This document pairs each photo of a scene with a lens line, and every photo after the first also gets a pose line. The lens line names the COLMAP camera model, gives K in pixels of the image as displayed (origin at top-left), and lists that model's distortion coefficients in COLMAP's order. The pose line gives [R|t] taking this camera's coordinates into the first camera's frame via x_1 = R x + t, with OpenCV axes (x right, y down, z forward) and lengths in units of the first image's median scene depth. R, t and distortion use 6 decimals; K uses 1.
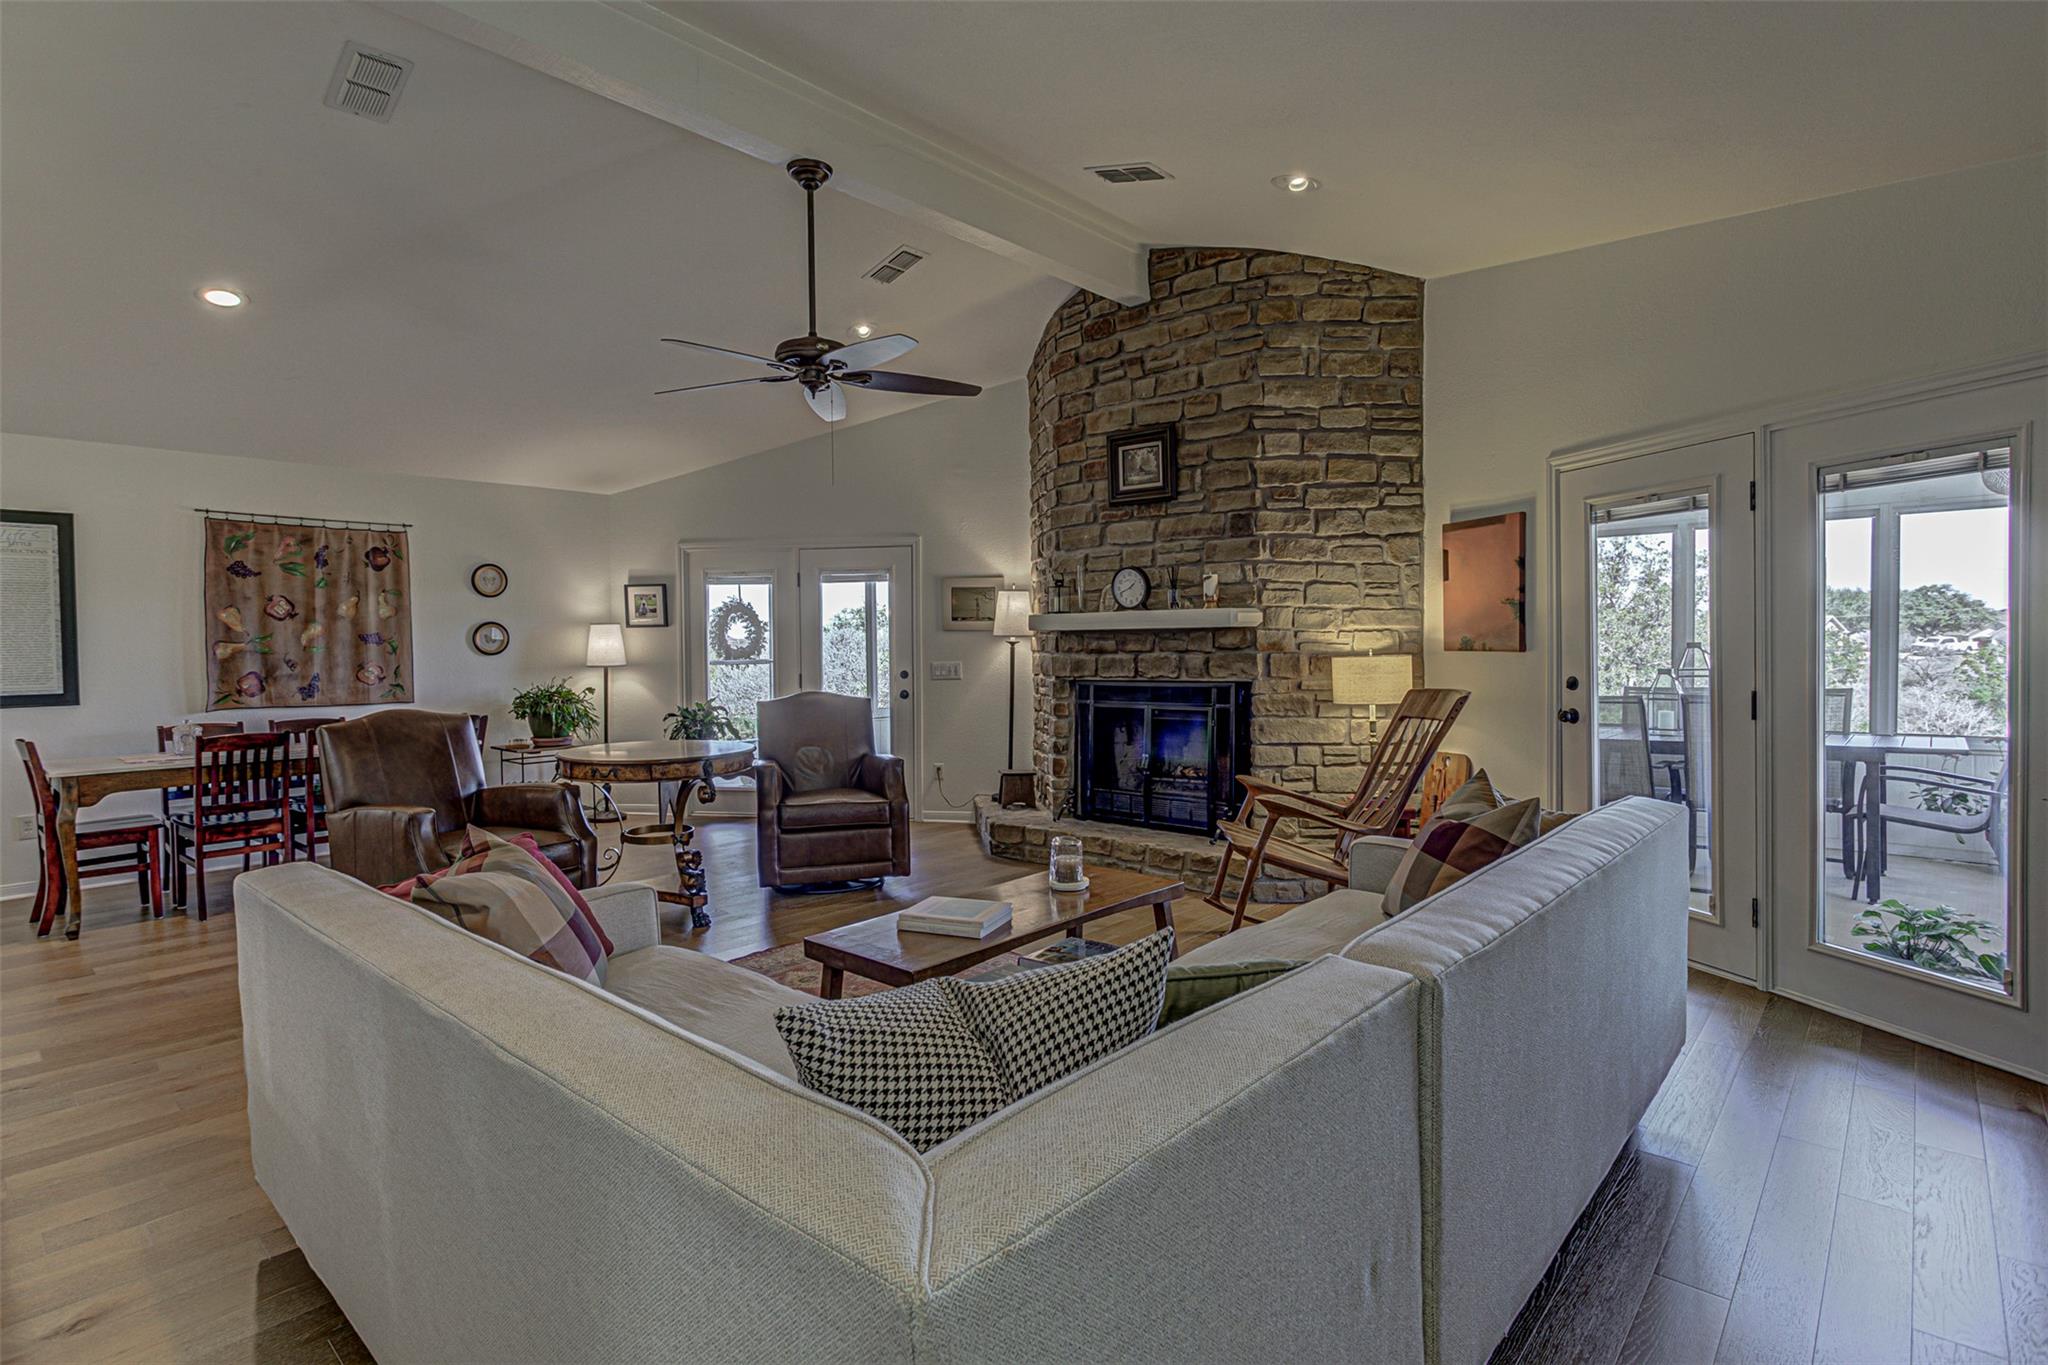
lens RADIAL K [[1010.5, 0, 1004.1], [0, 1010.5, 663.4], [0, 0, 1]] dist [-0.013925, 0.004973]
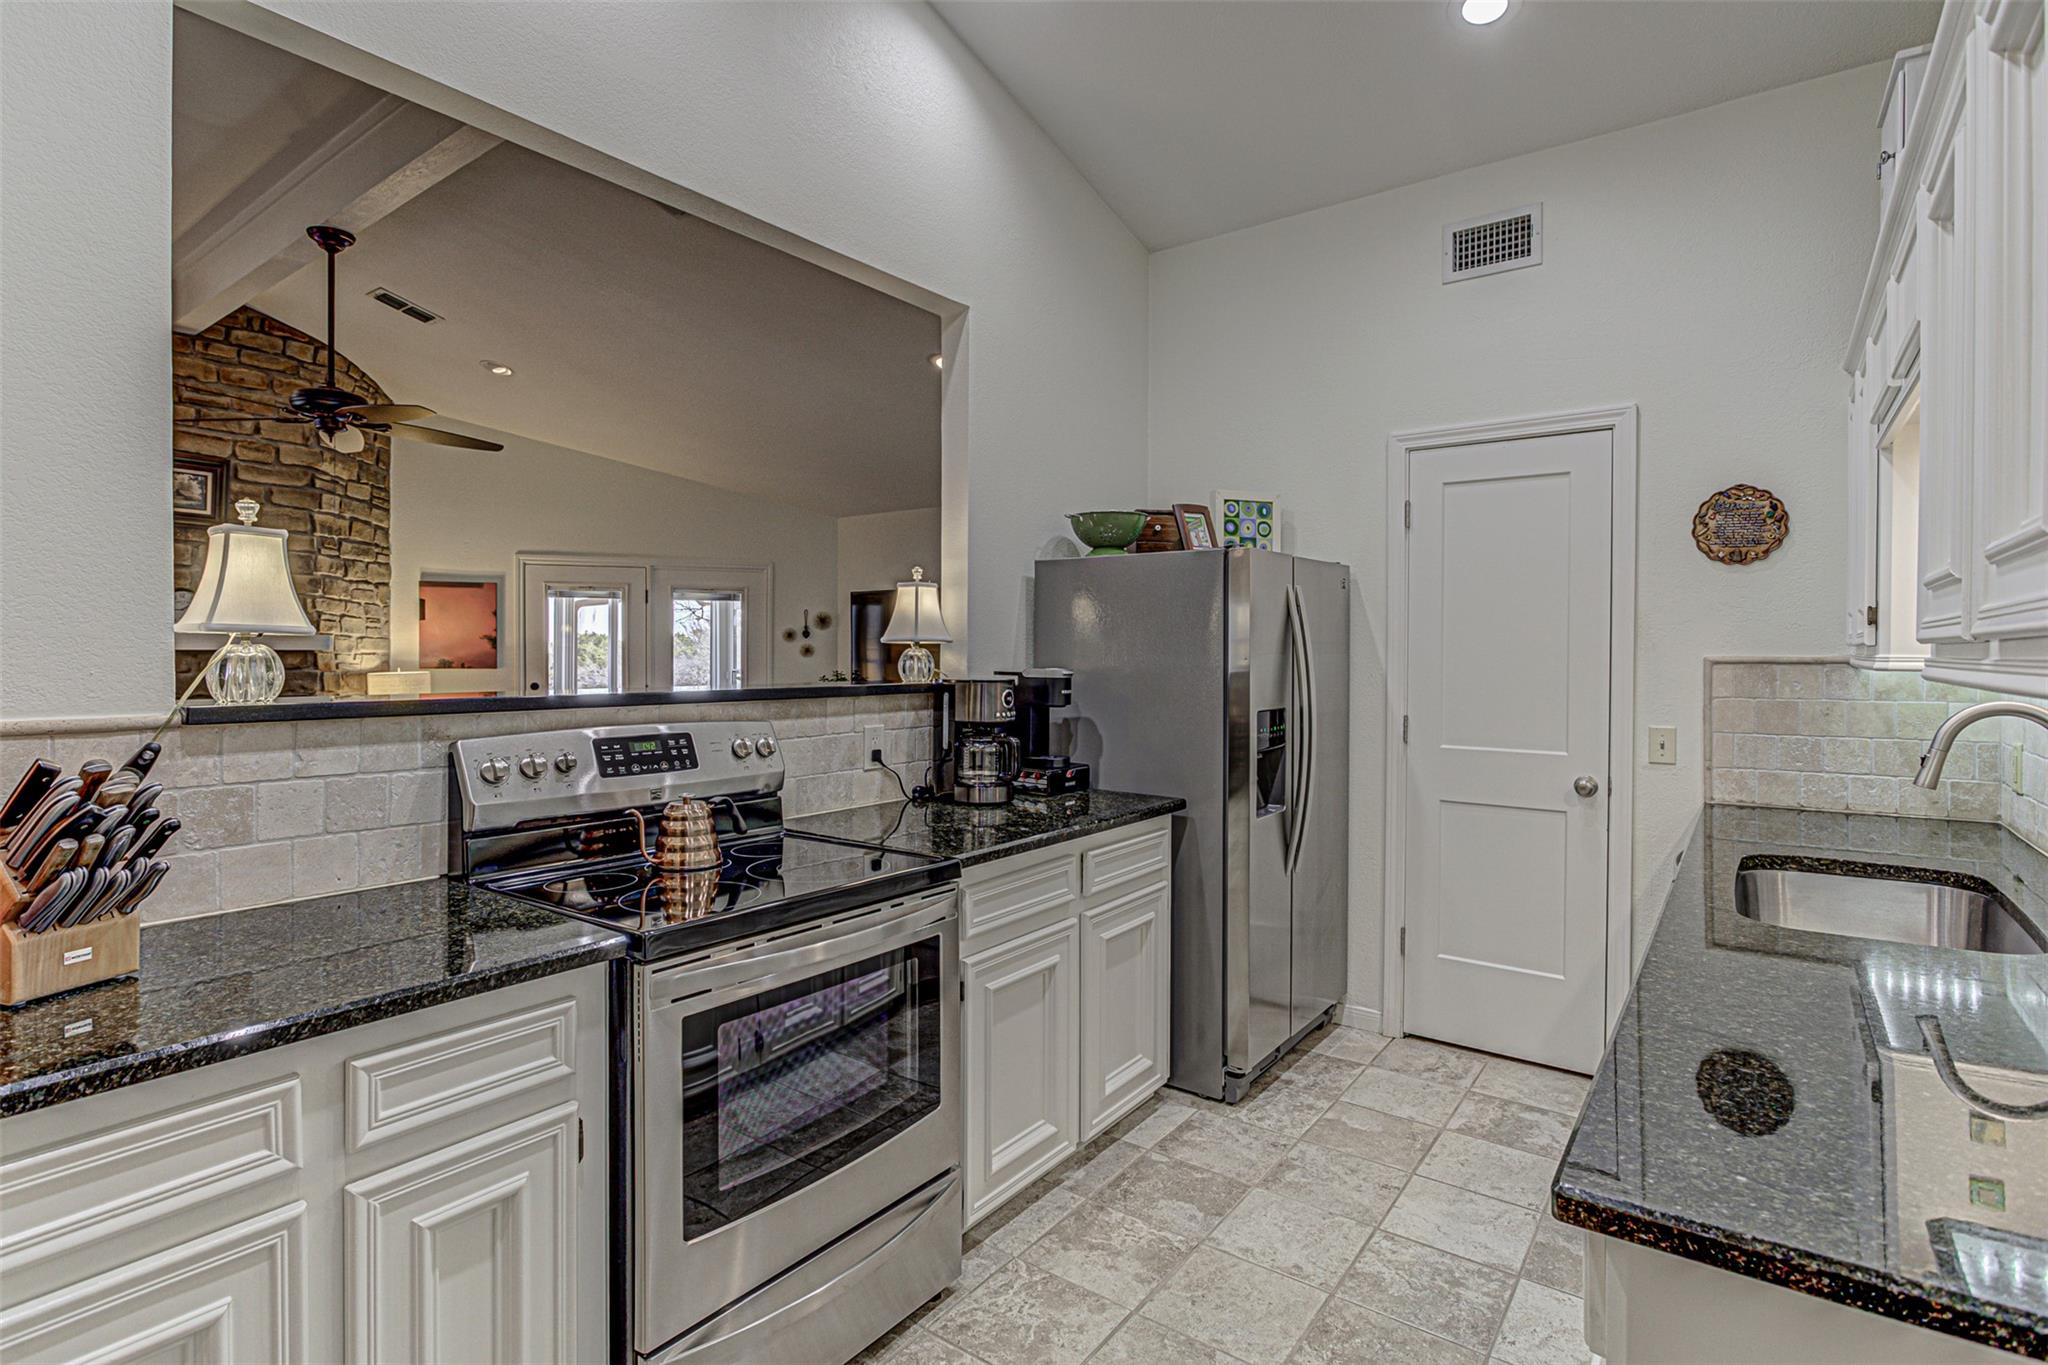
lens RADIAL K [[1010.5, 0, 1035.2], [0, 1010.5, 654.6], [0, 0, 1]] dist [-0.013925, 0.004973]
pose [[-0.109222, 0.007107, 0.993992, -0.943607], [0.019041, 0.999806, -0.005056, -0.007376], [-0.993835, 0.018375, -0.109336, 0.247797]]
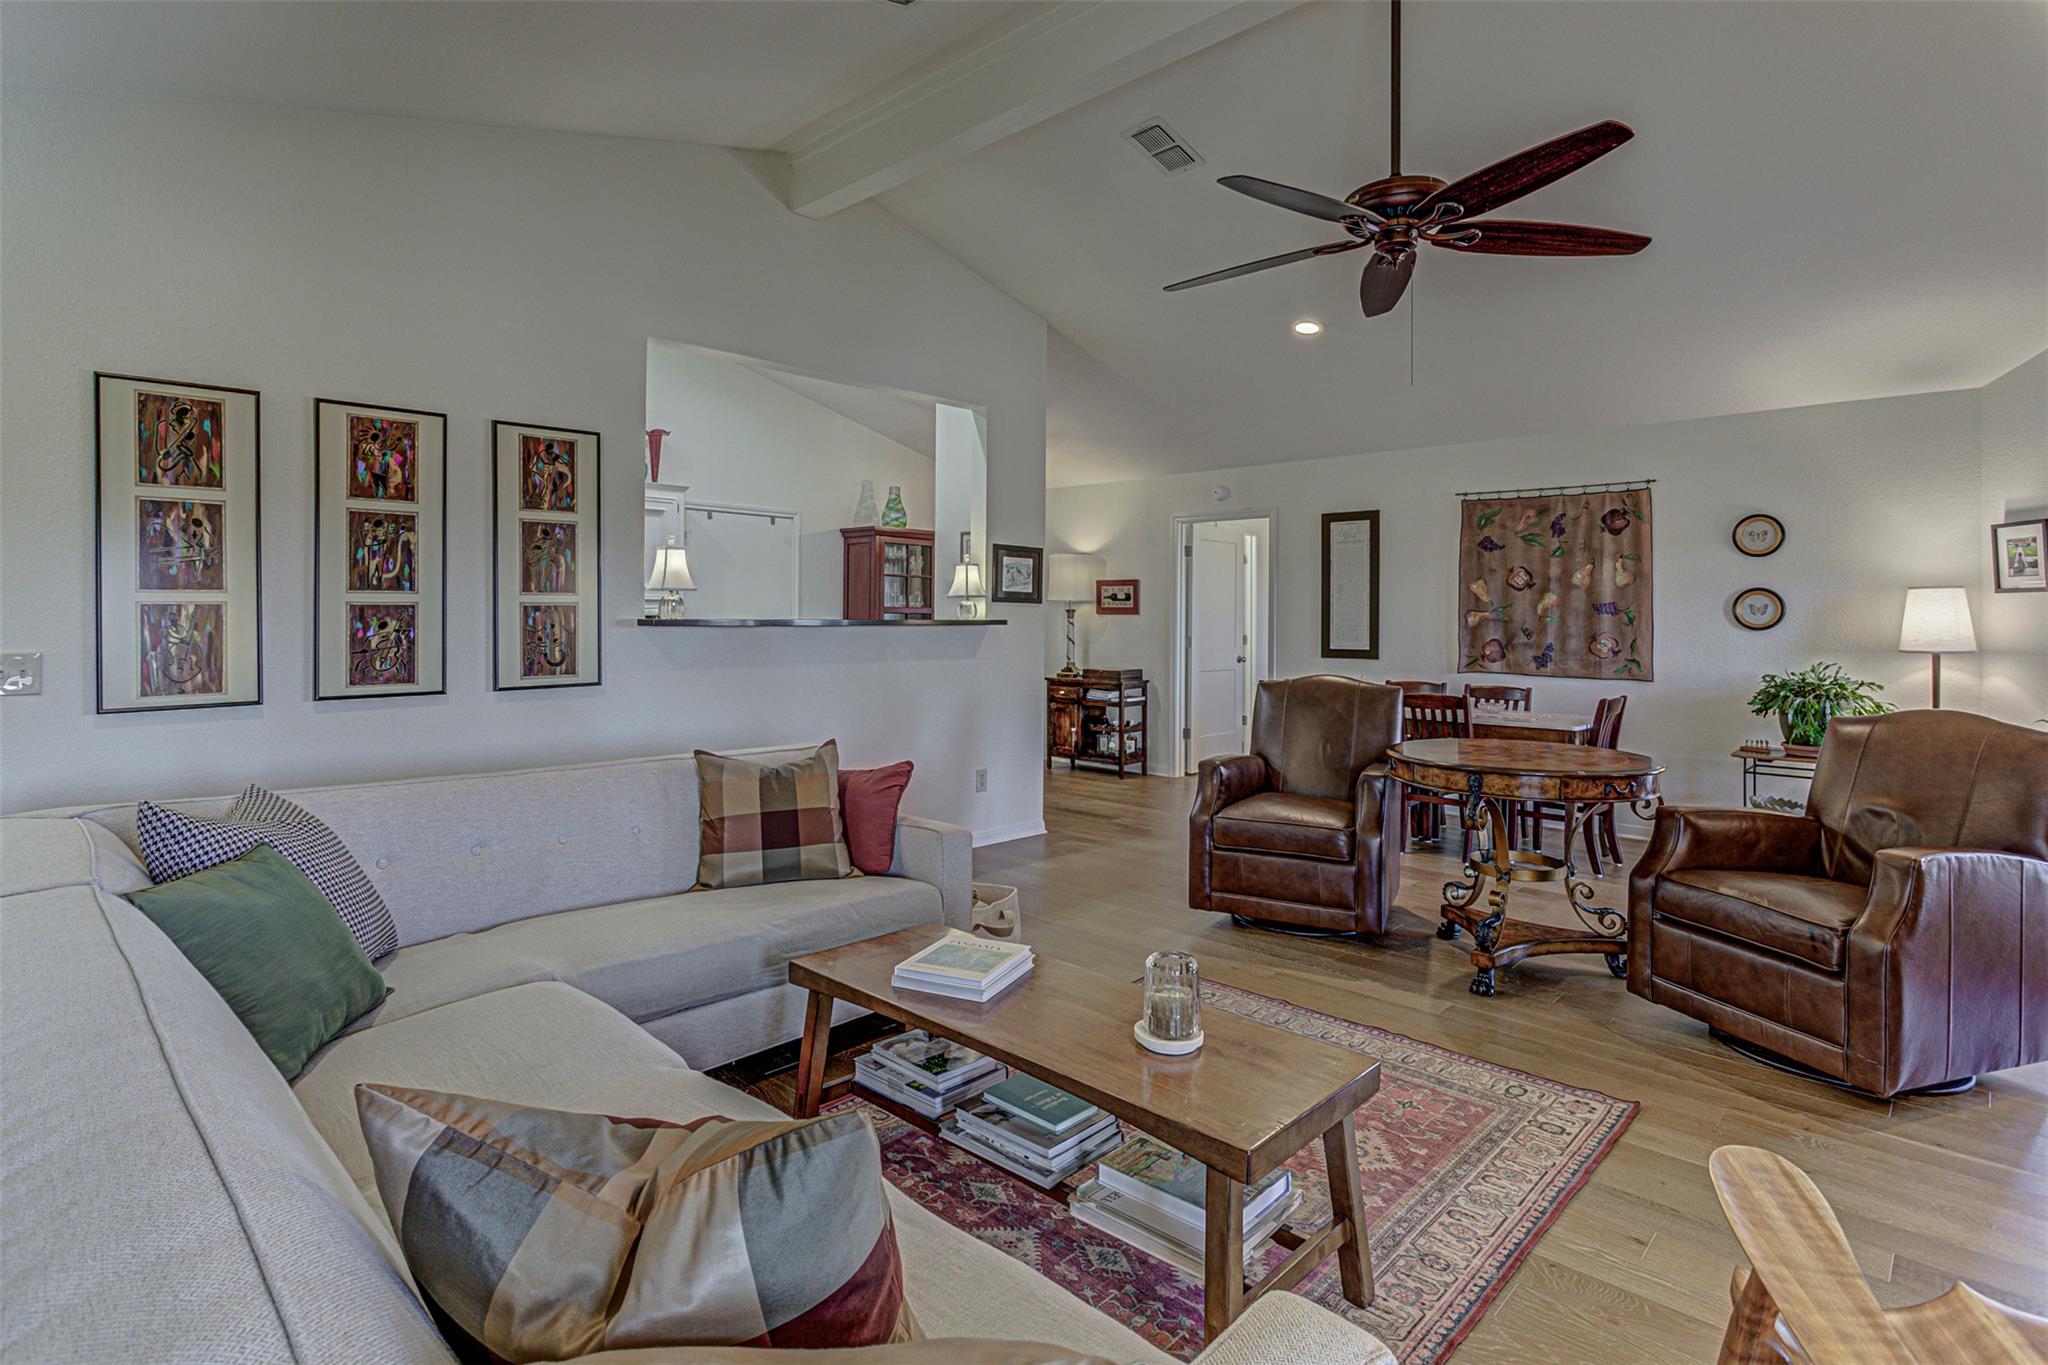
lens RADIAL K [[1010.5, 0, 997.1], [0, 1010.5, 625.1], [0, 0, 1]] dist [-0.013925, 0.004973]
pose [[-0.060051, 0.020413, -0.997987, 0.354179], [-0.027710, 0.999371, 0.022109, -0.015320], [0.997811, 0.028982, -0.059447, 0.529904]]
